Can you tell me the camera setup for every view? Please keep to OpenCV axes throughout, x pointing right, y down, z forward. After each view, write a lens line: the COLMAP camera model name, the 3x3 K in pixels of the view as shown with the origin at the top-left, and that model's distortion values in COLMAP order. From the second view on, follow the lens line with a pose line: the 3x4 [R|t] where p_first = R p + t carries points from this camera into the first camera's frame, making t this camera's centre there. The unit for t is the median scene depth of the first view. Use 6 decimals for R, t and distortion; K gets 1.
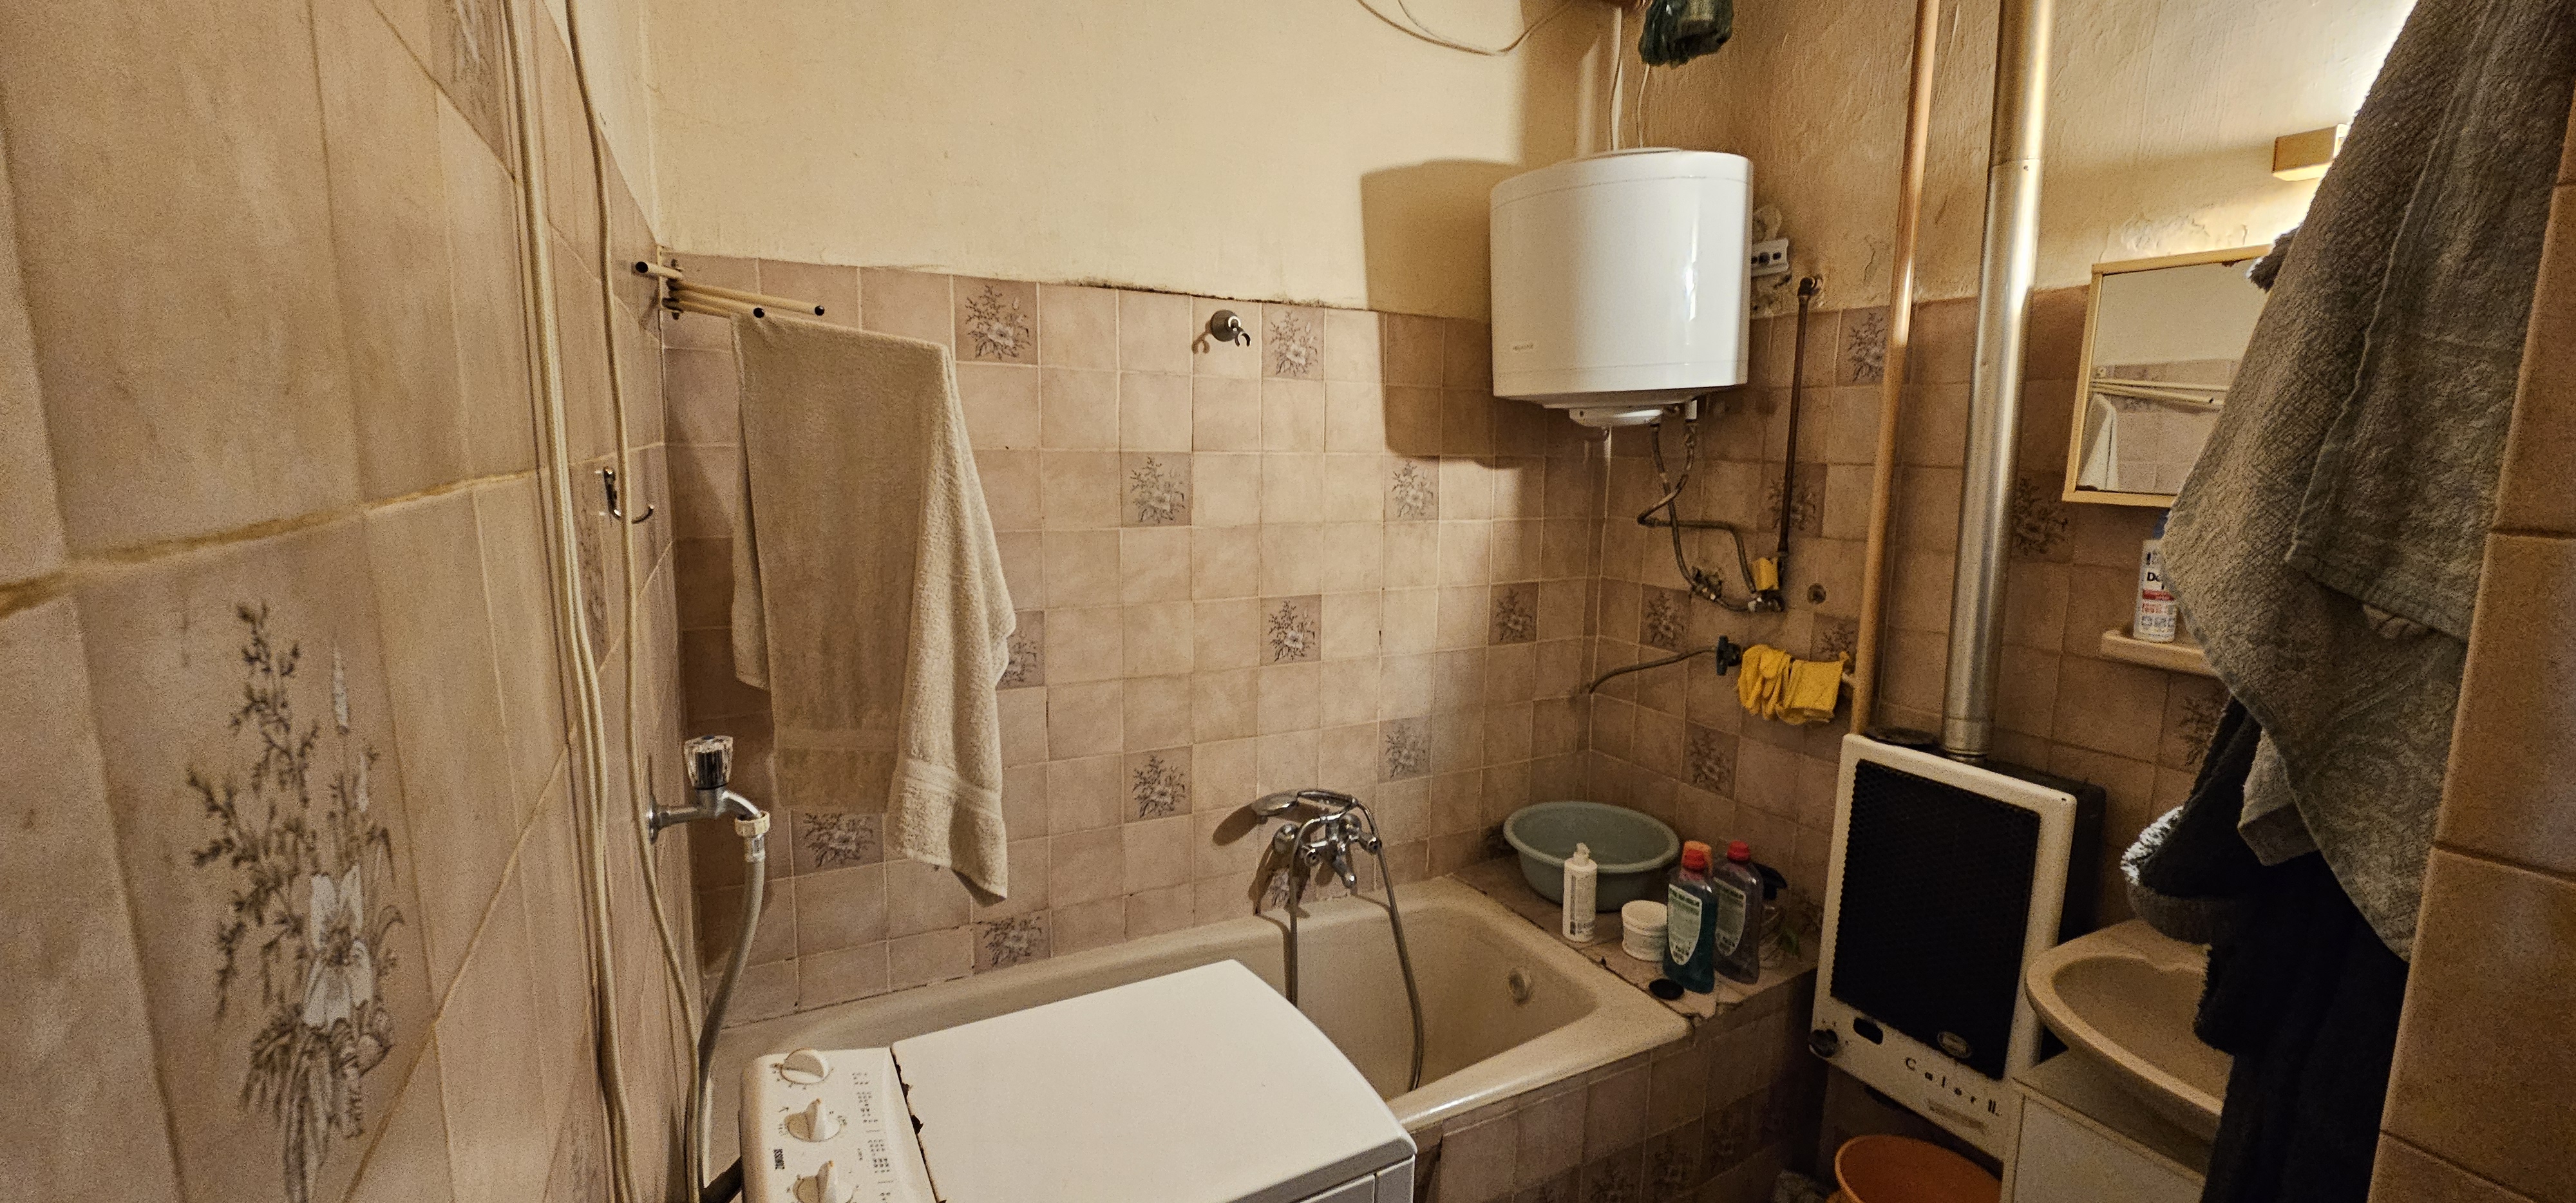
lens RADIAL K [[1046.2, 0, 1289.1], [0, 1046.2, 594.8], [0, 0, 1]] dist [-0.002002, -0.000703]
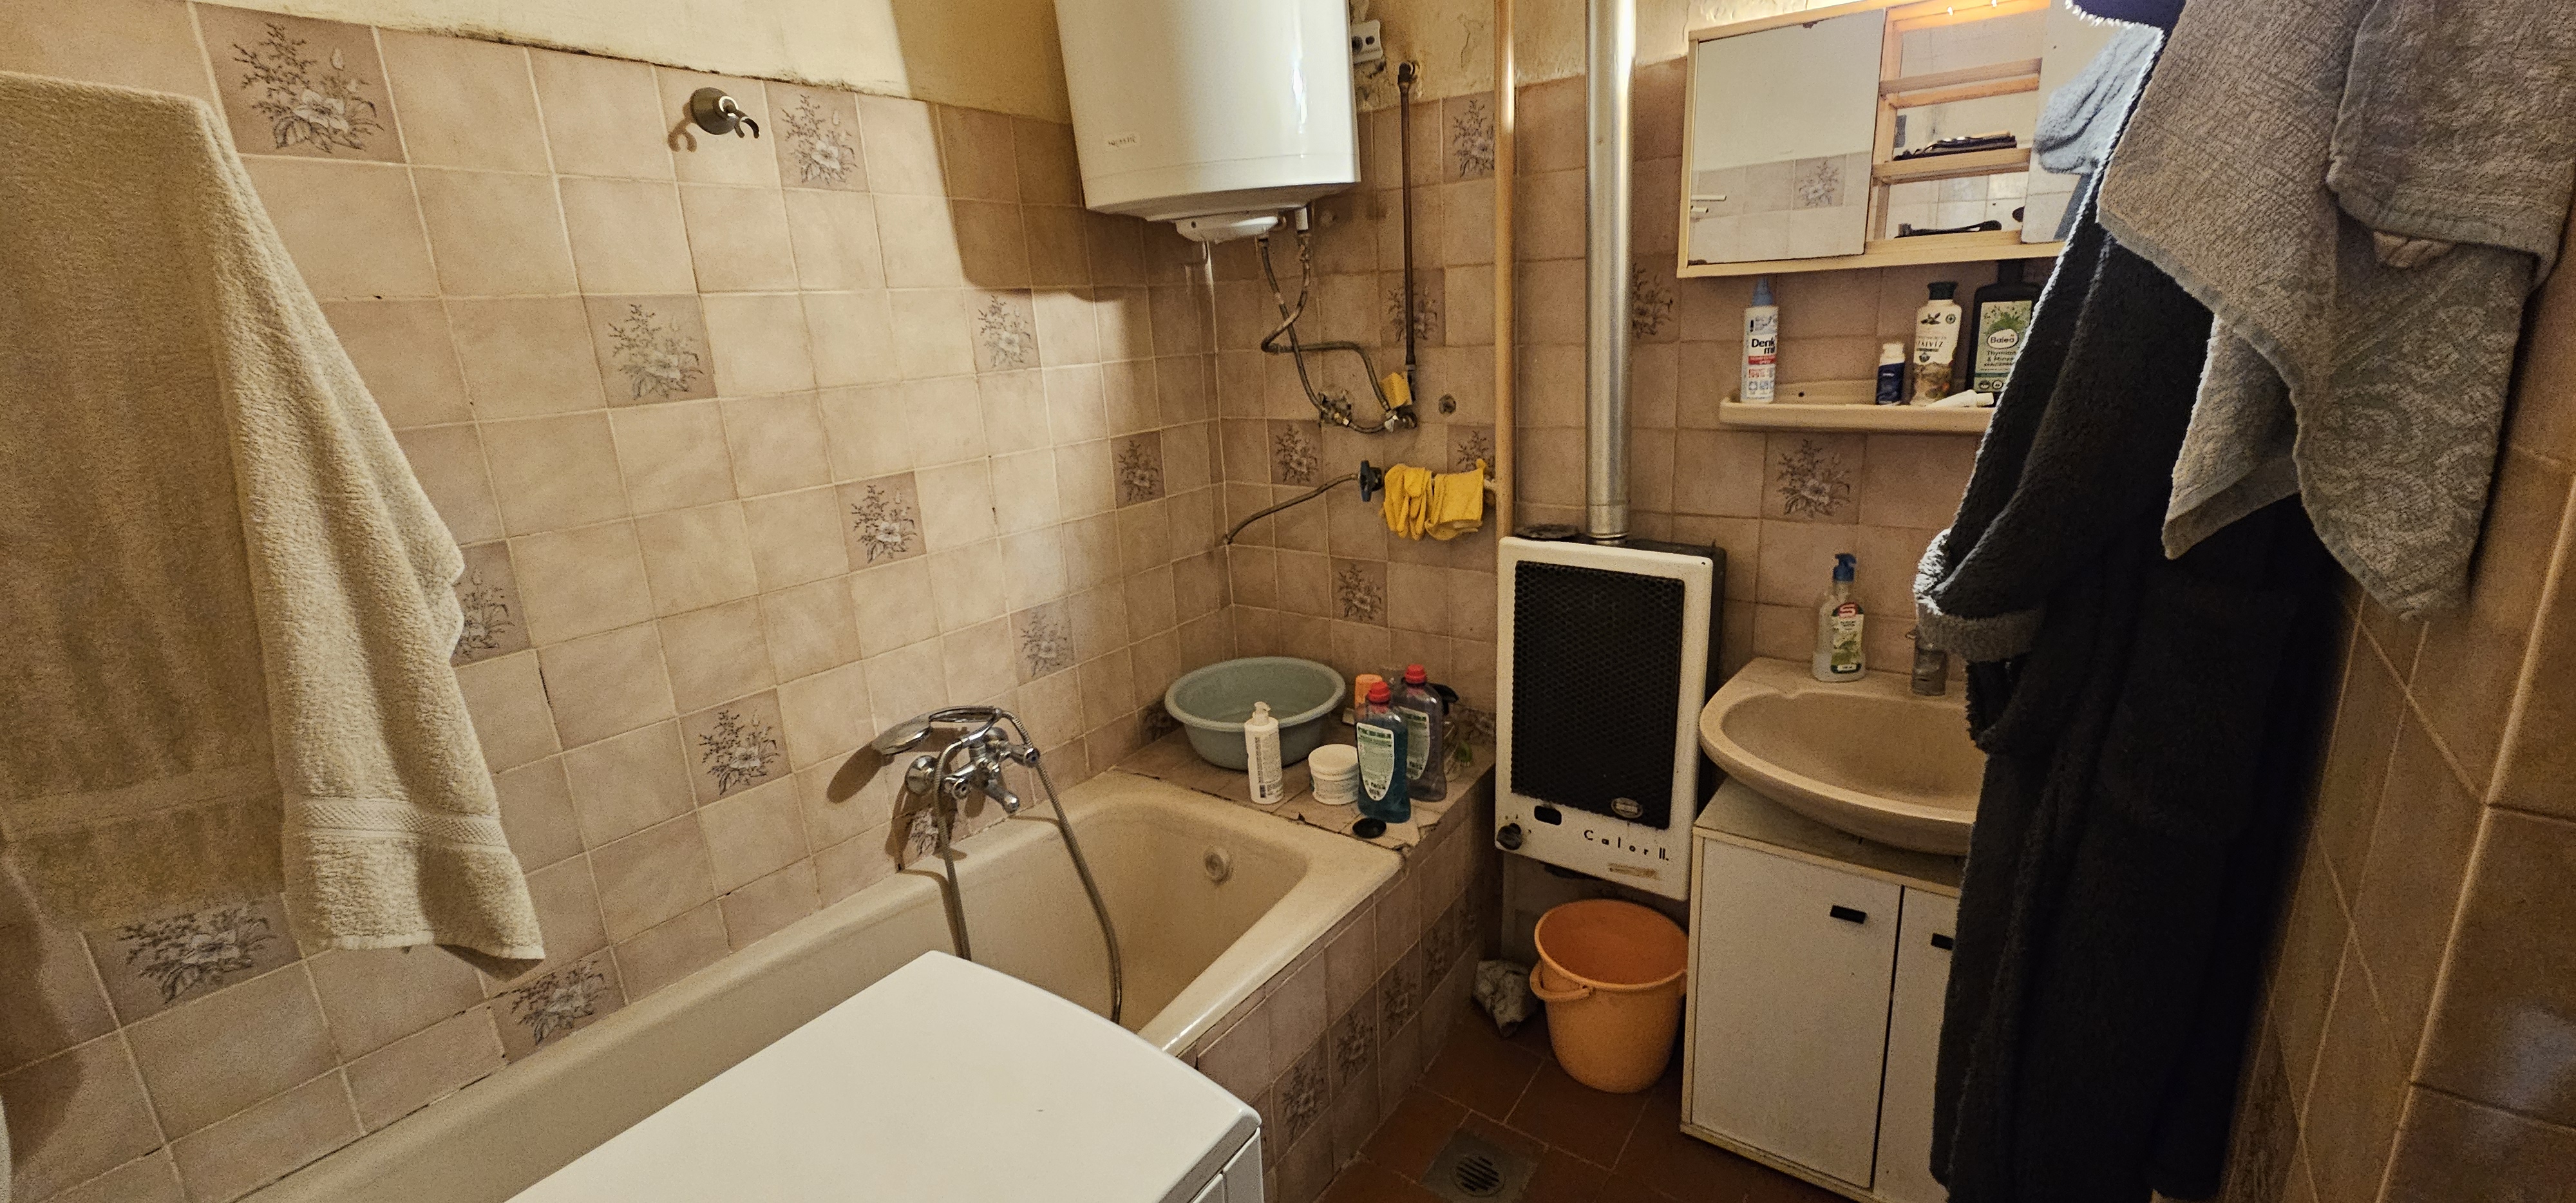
lens RADIAL K [[1046.2, 0, 1296.1], [0, 1046.2, 600.0], [0, 0, 1]] dist [-0.002002, -0.000703]
pose [[0.896911, -0.175536, 0.405879, -0.055283], [0.127019, 0.981426, 0.143765, 0.020567], [-0.423576, -0.077390, 0.902549, 0.163935]]
